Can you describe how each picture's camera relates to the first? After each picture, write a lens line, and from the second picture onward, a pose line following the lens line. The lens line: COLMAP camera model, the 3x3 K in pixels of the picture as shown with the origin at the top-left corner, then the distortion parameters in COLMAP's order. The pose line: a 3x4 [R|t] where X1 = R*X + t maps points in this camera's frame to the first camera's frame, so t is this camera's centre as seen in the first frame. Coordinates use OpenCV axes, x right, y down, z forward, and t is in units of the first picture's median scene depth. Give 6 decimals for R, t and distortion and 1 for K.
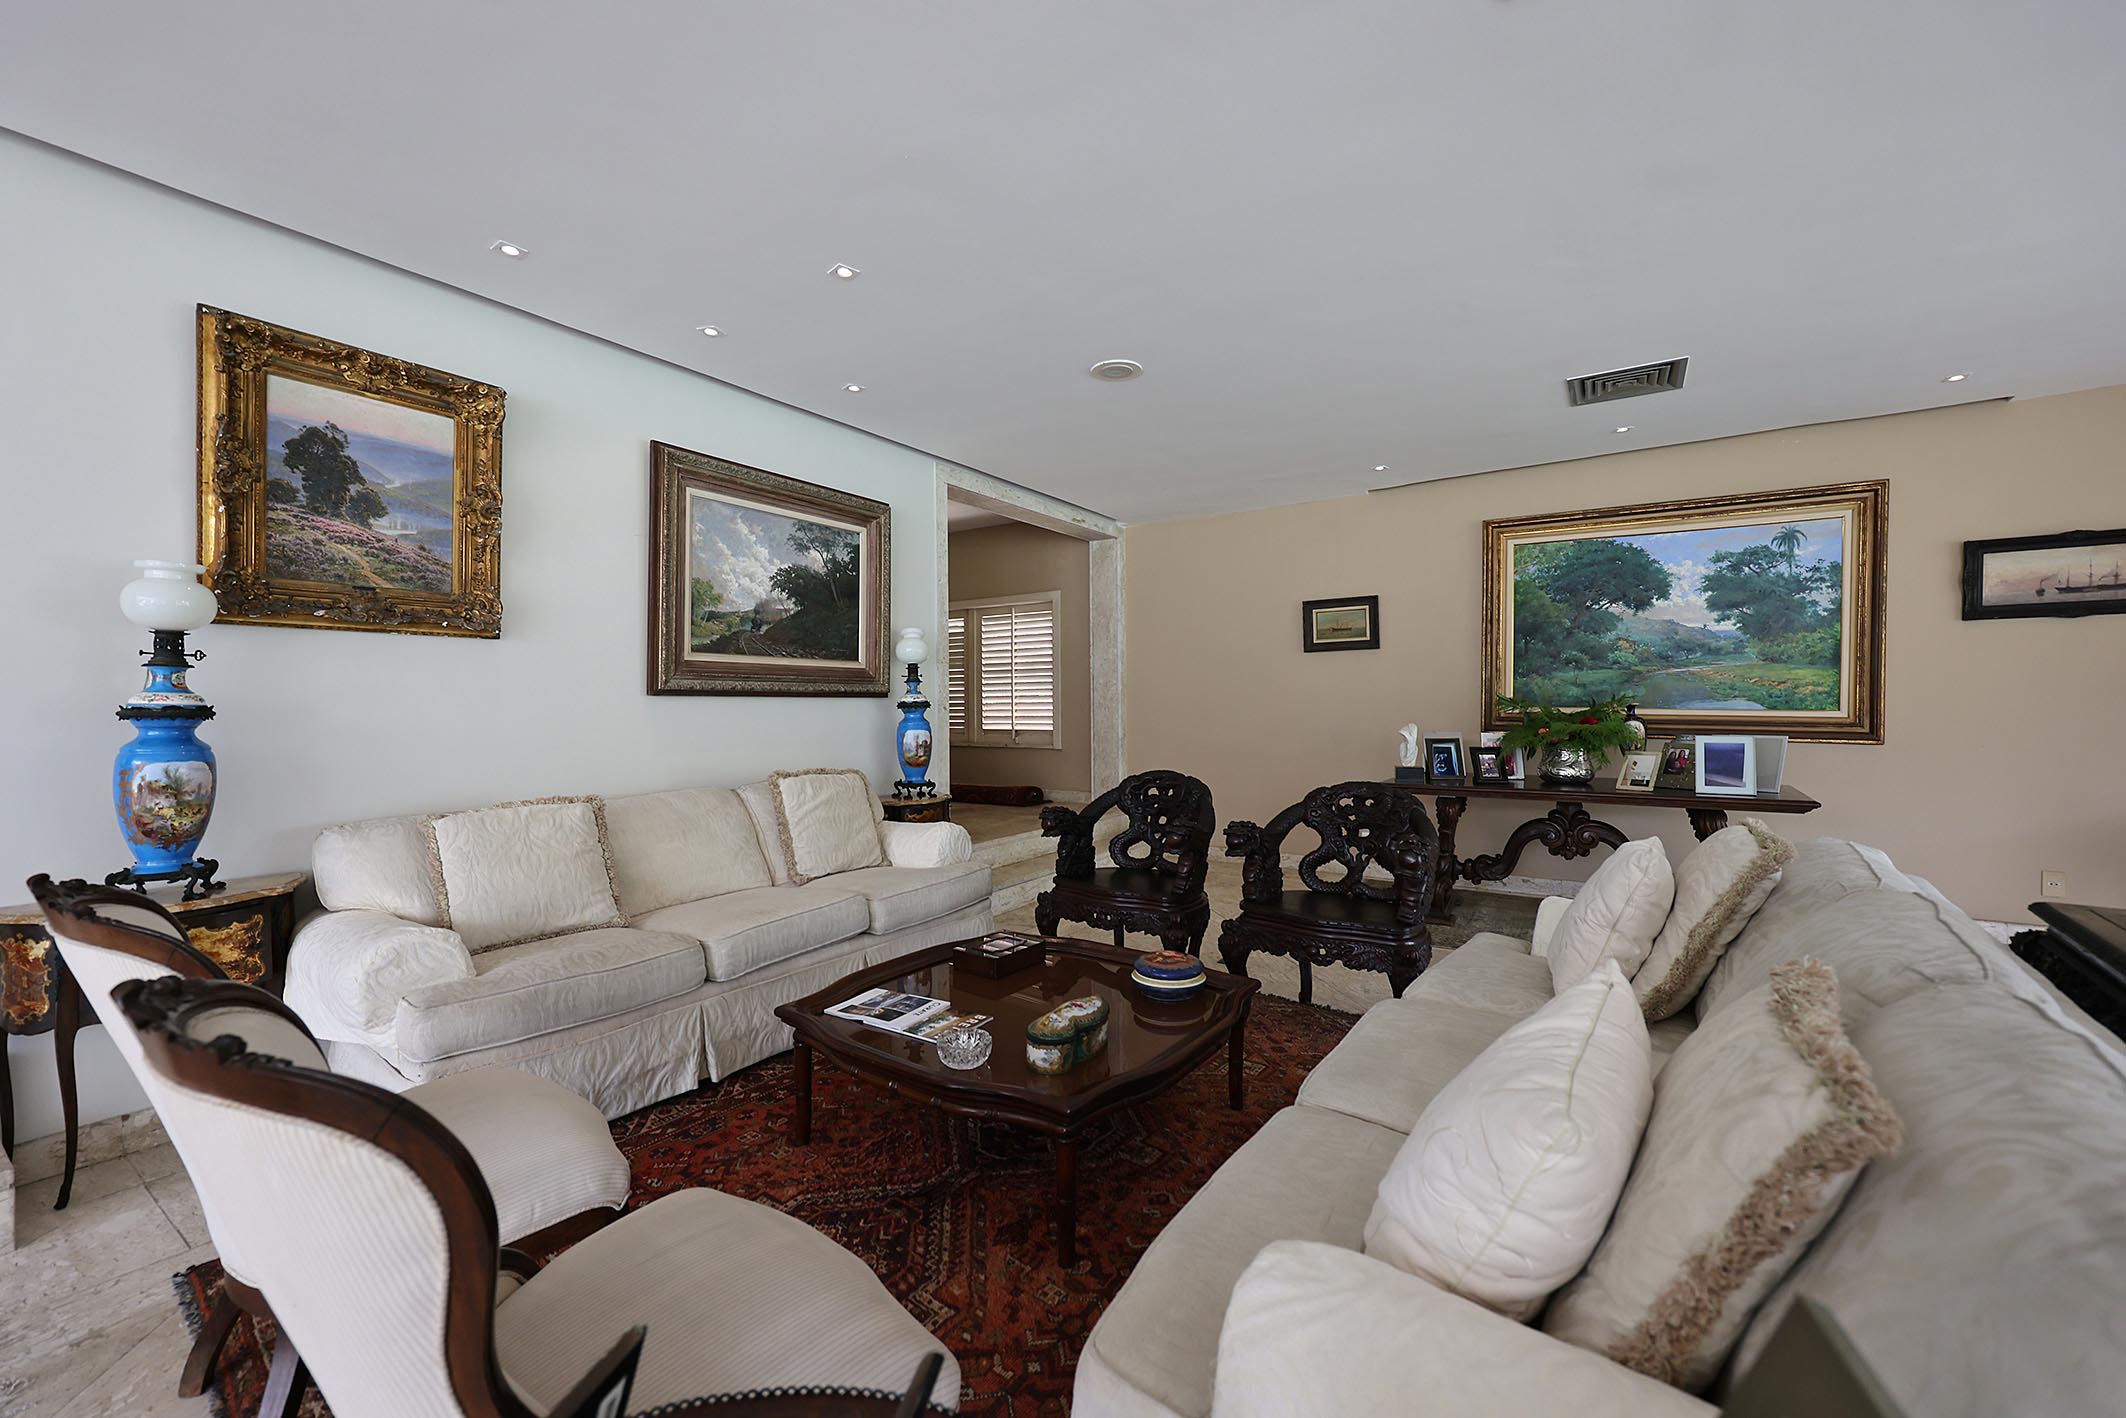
lens RADIAL K [[854.5, 0, 1059.7], [0, 854.5, 706.0], [0, 0, 1]] dist [-0.000871, 0.000362]
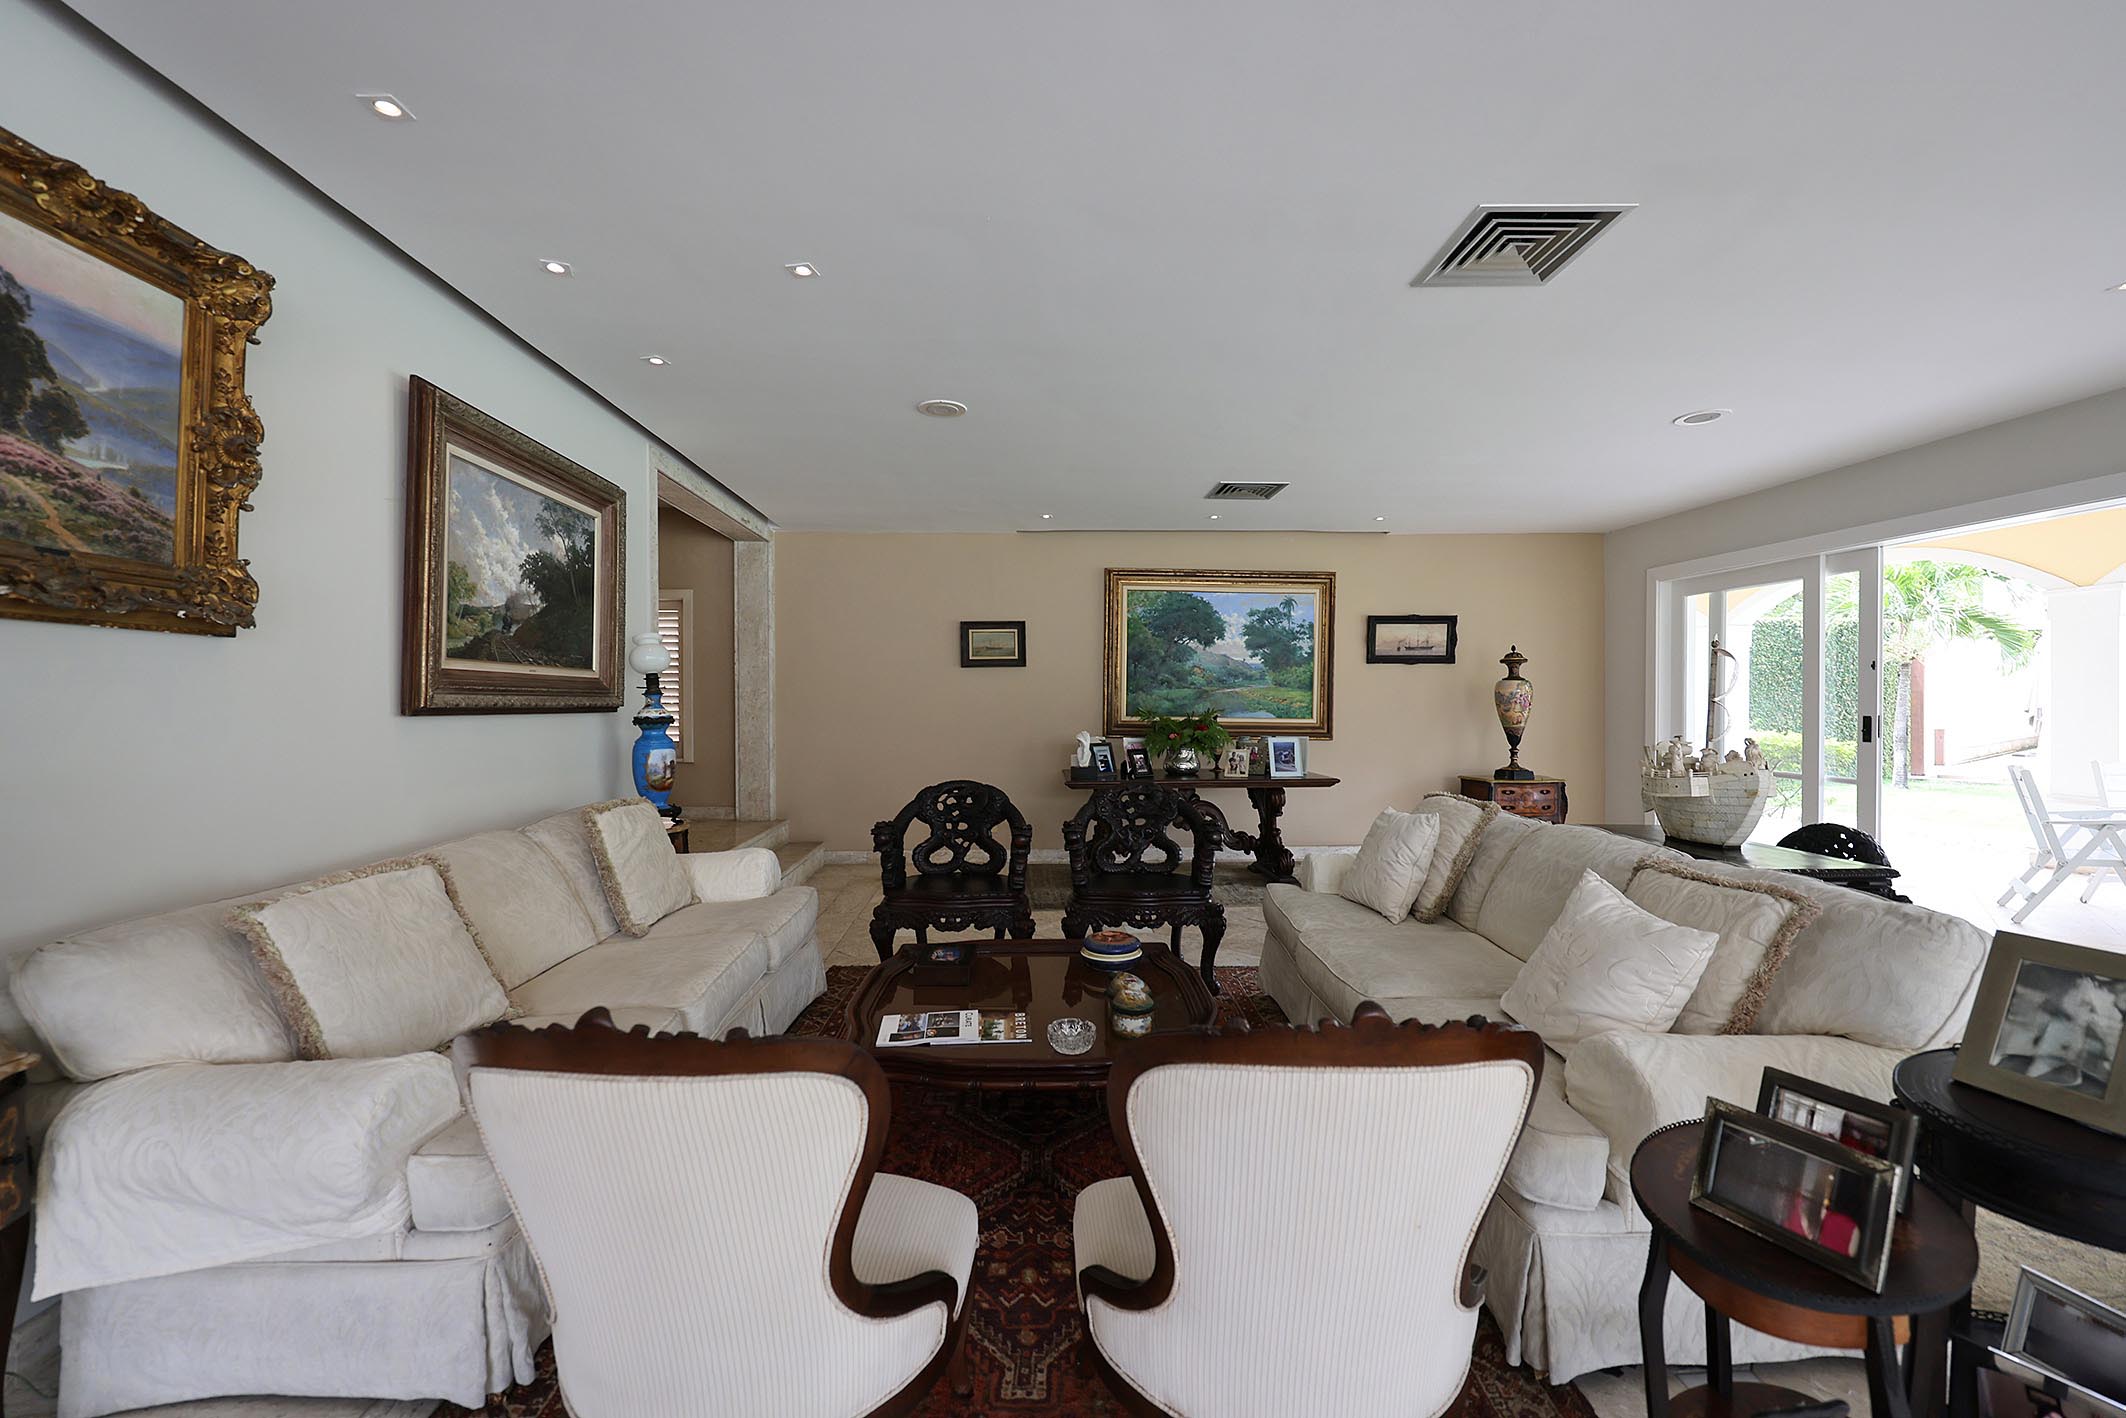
lens RADIAL K [[854.5, 0, 1052.1], [0, 854.5, 703.5], [0, 0, 1]] dist [-0.000871, 0.000362]
pose [[0.797233, 0.002130, 0.603668, -0.432209], [-0.001555, 0.999998, -0.001475, -0.020653], [-0.603670, 0.000237, 0.797234, 0.058709]]
